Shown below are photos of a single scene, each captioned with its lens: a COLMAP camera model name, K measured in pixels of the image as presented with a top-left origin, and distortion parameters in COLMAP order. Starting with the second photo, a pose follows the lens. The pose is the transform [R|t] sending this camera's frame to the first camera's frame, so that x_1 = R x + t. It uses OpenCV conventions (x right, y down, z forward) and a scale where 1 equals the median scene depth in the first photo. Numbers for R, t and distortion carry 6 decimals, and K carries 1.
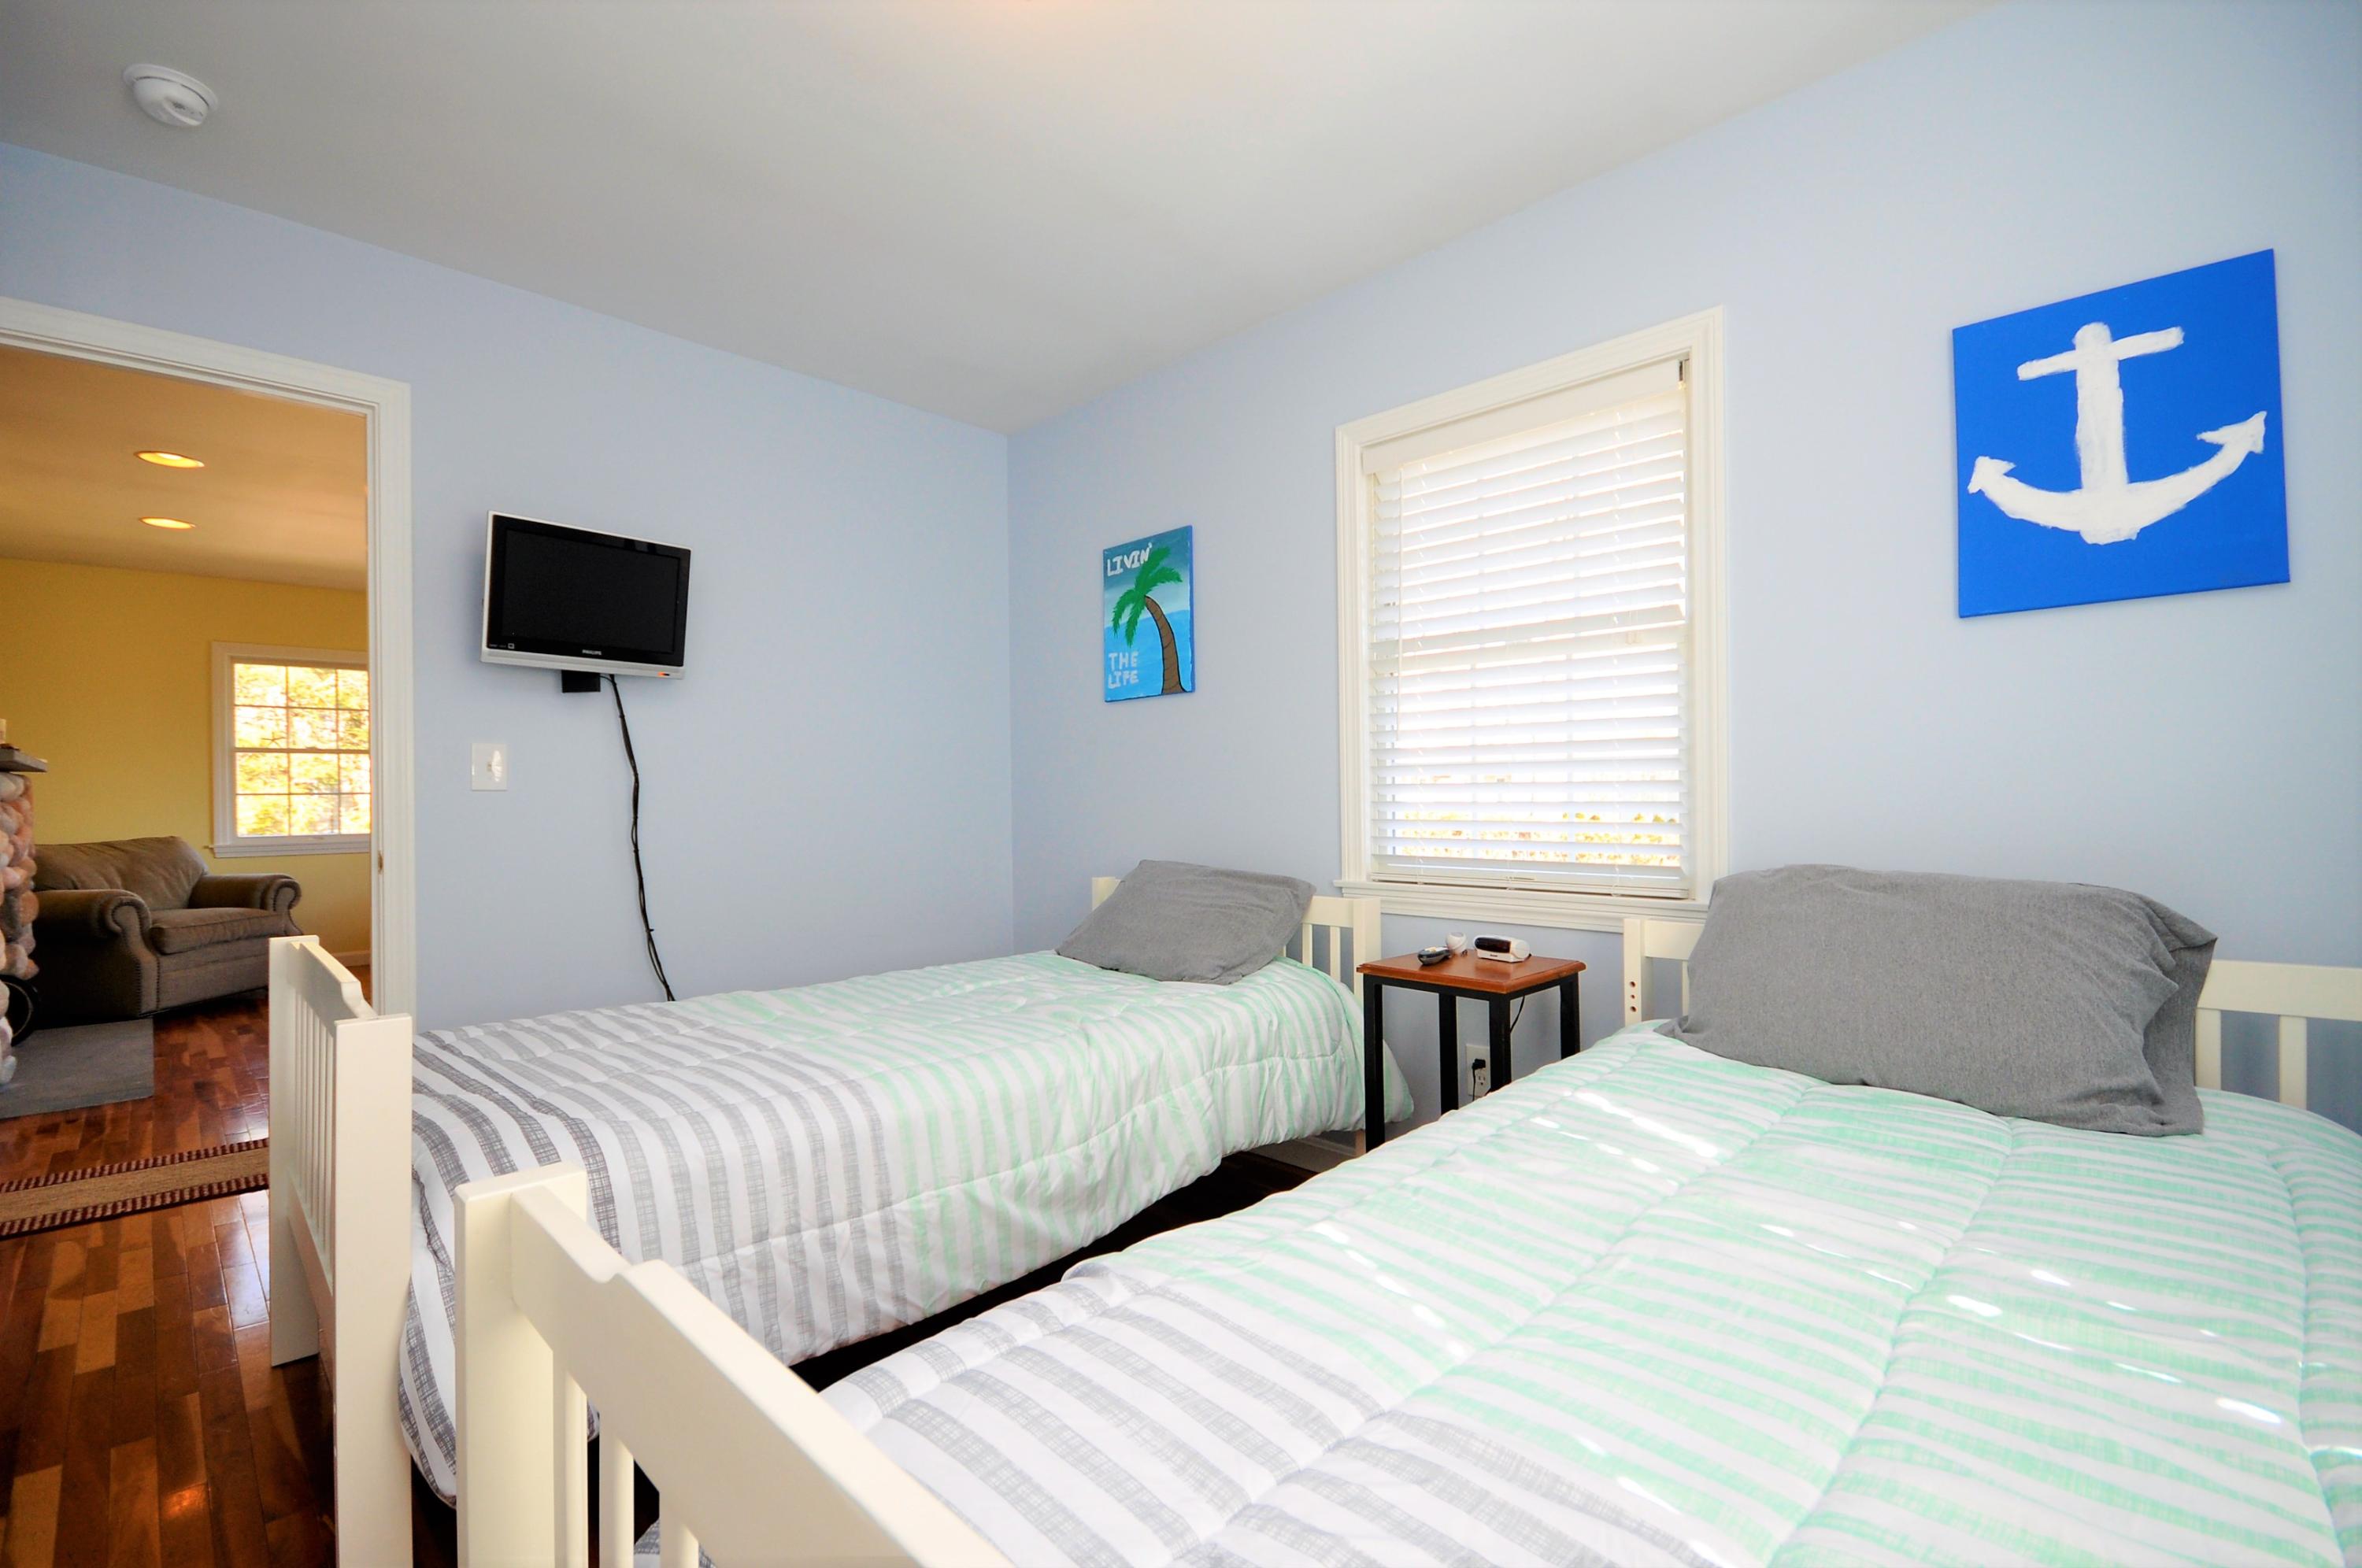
lens RADIAL K [[1034.4, 0, 1174.1], [0, 1034.4, 792.1], [0, 0, 1]] dist [0.011737, -0.014689]
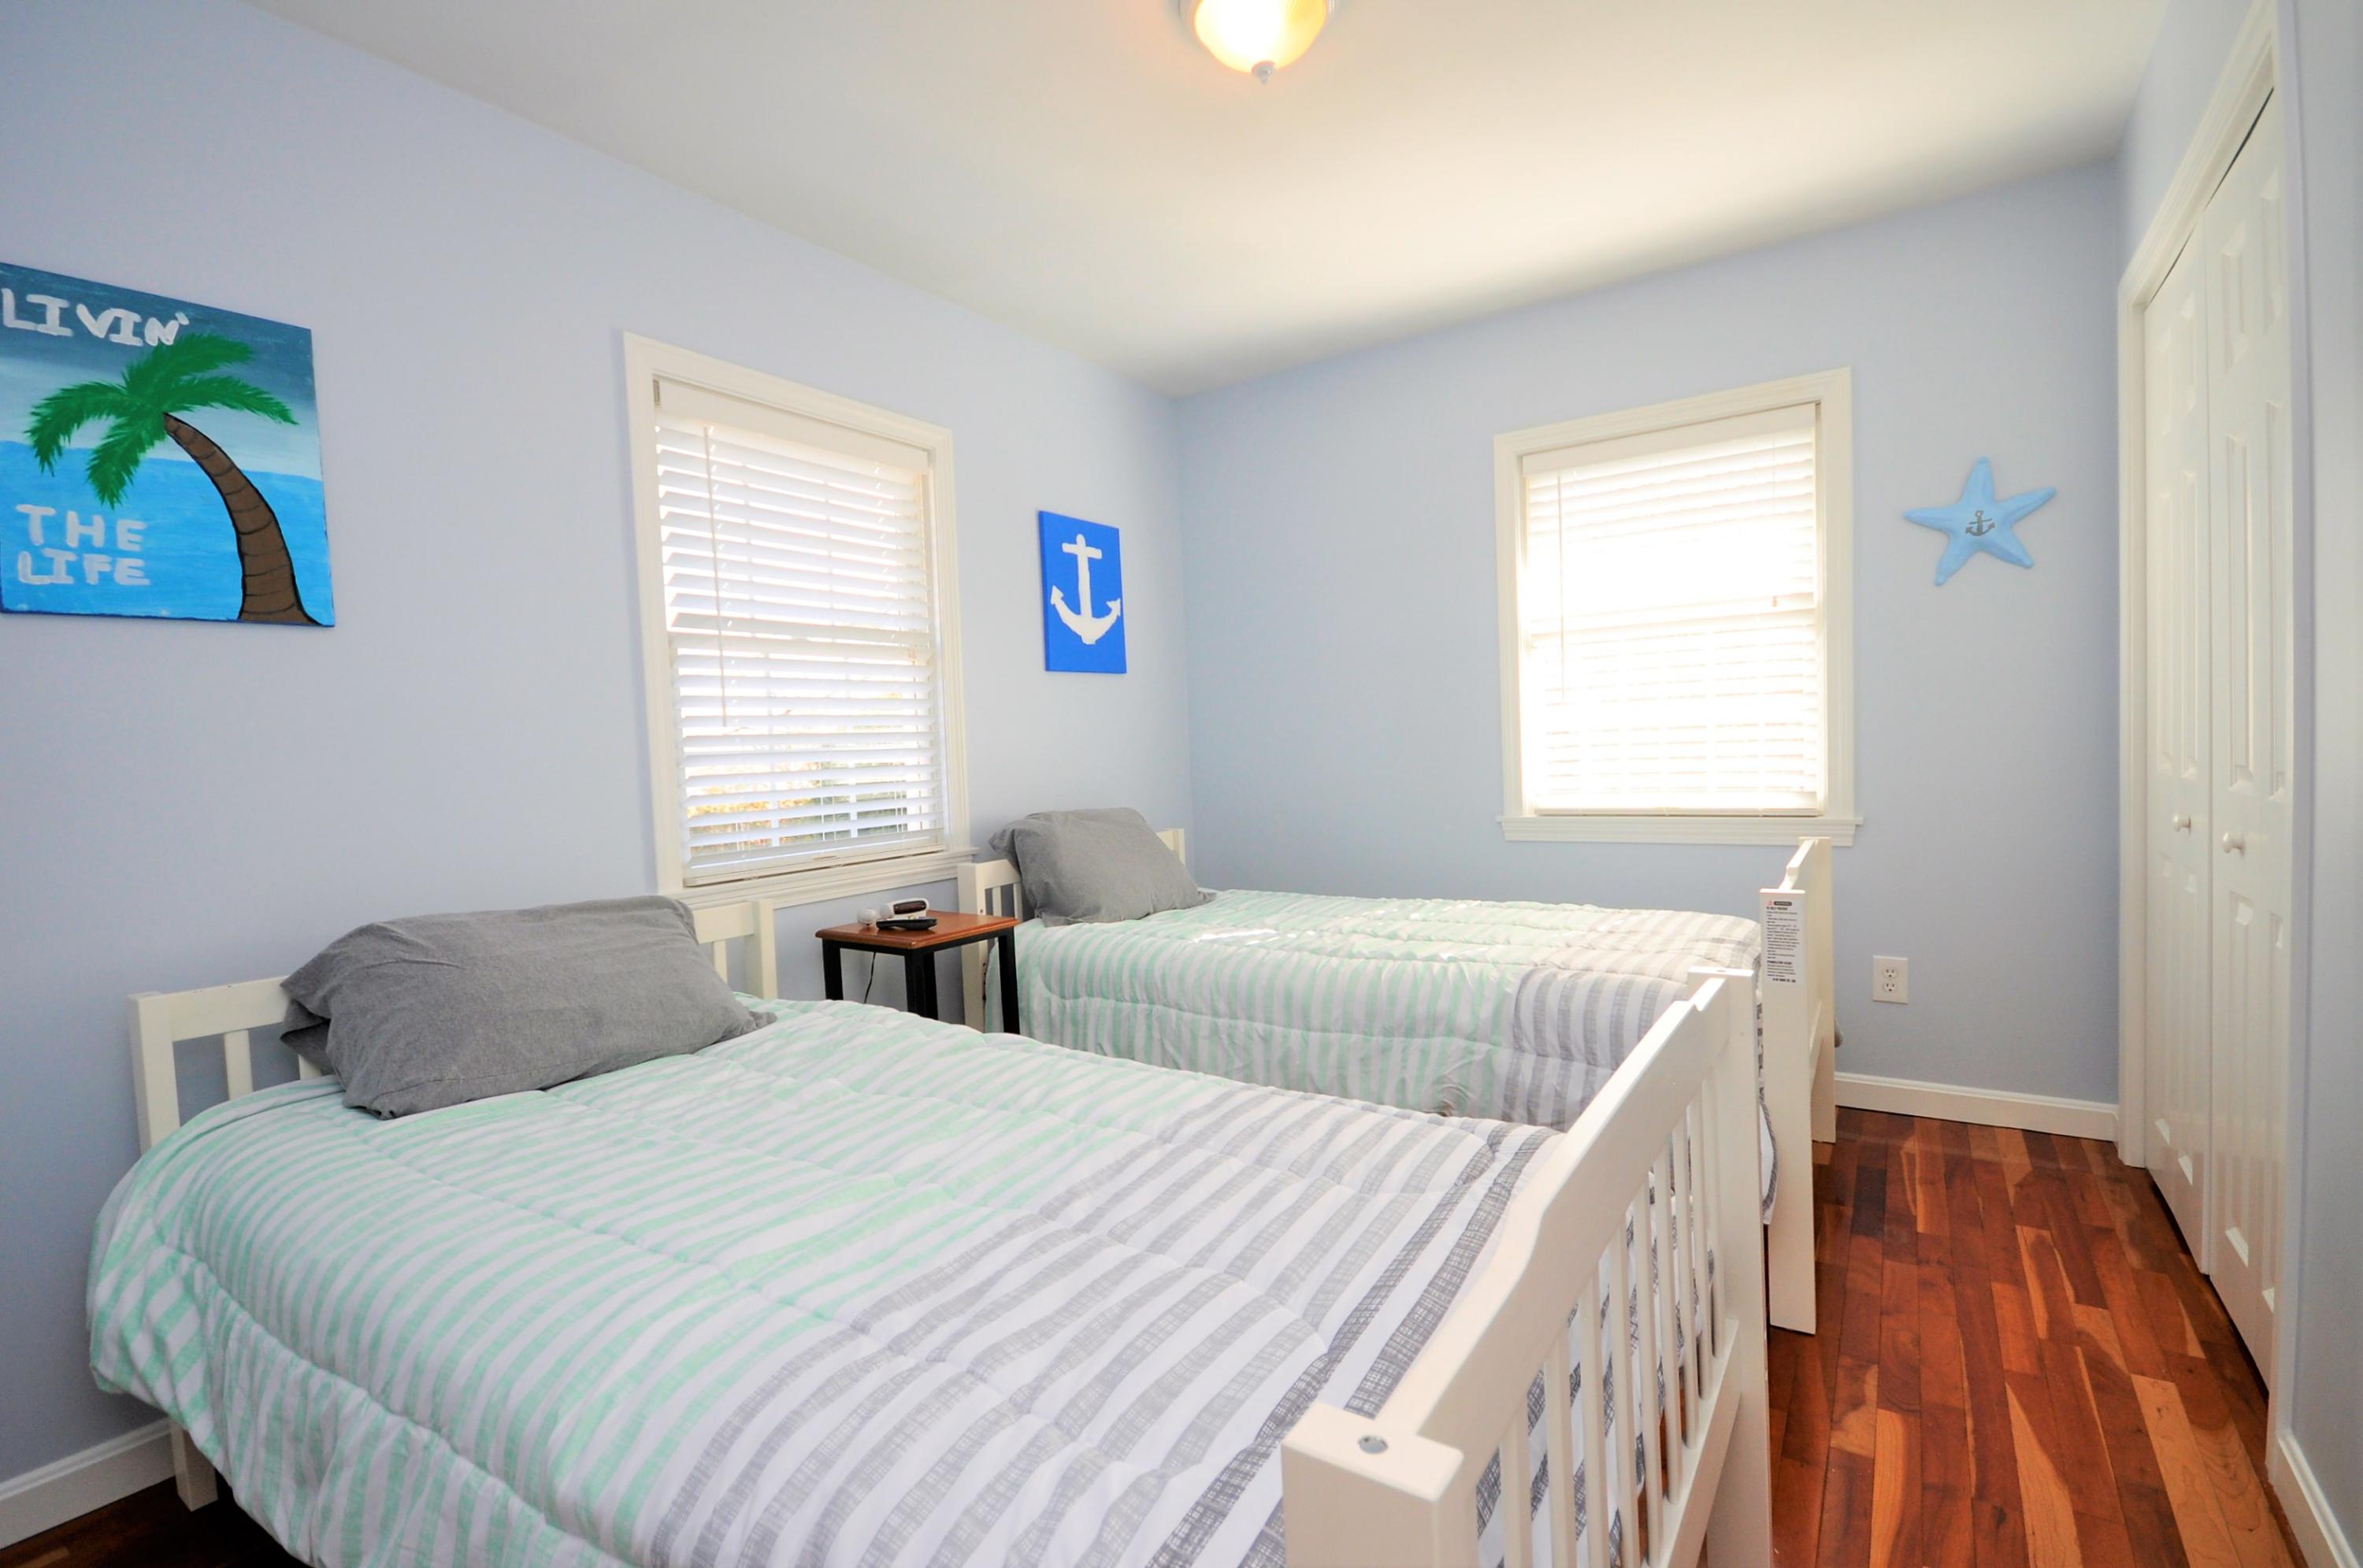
lens RADIAL K [[1034.8, 0, 1174.6], [0, 1034.8, 792.1], [0, 0, 1]] dist [0.011737, -0.014689]
pose [[-0.177470, -0.017267, 0.983975, -0.625353], [0.054718, 0.998126, 0.027384, 0.003358], [-0.982604, 0.058701, -0.176193, 0.651499]]
